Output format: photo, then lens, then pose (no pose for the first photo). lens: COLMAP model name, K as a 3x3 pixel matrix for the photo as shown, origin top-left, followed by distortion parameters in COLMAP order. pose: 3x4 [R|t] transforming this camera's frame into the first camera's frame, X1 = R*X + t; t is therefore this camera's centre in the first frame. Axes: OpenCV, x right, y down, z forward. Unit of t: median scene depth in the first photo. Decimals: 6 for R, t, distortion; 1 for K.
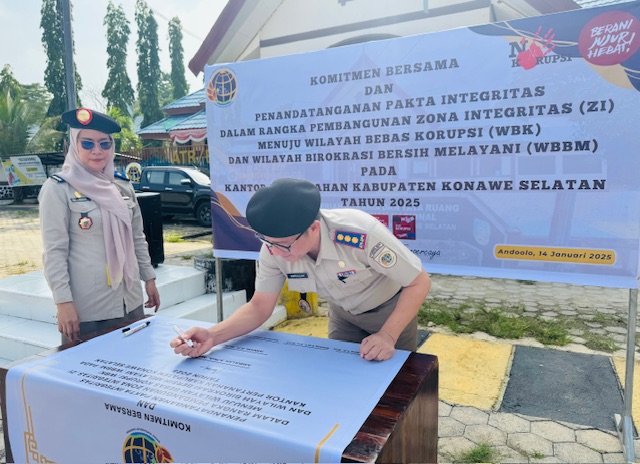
lens RADIAL K [[455.0, 0, 320.5], [0, 455.0, 227.8], [0, 0, 1]] dist [0.019831, -0.031832]
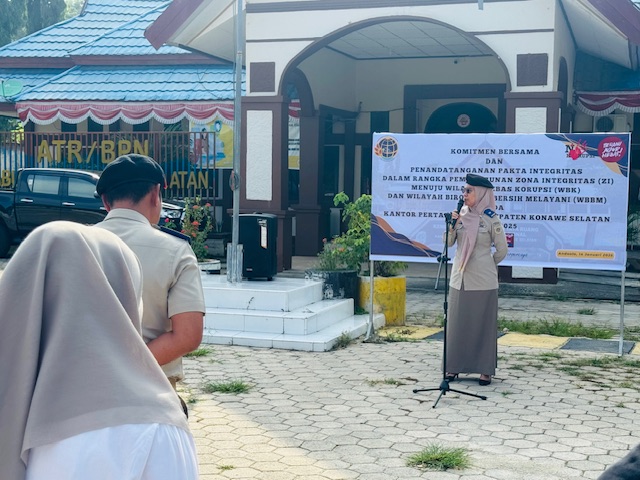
lens RADIAL K [[1091.5, 0, 314.7], [0, 1091.5, 254.6], [0, 0, 1]] dist [0.073294, 0.000000]
pose [[0.988923, 0.028354, 0.145698, -1.031662], [-0.021896, 0.998713, -0.045742, 0.233930], [-0.146808, 0.042045, 0.988271, -2.708958]]
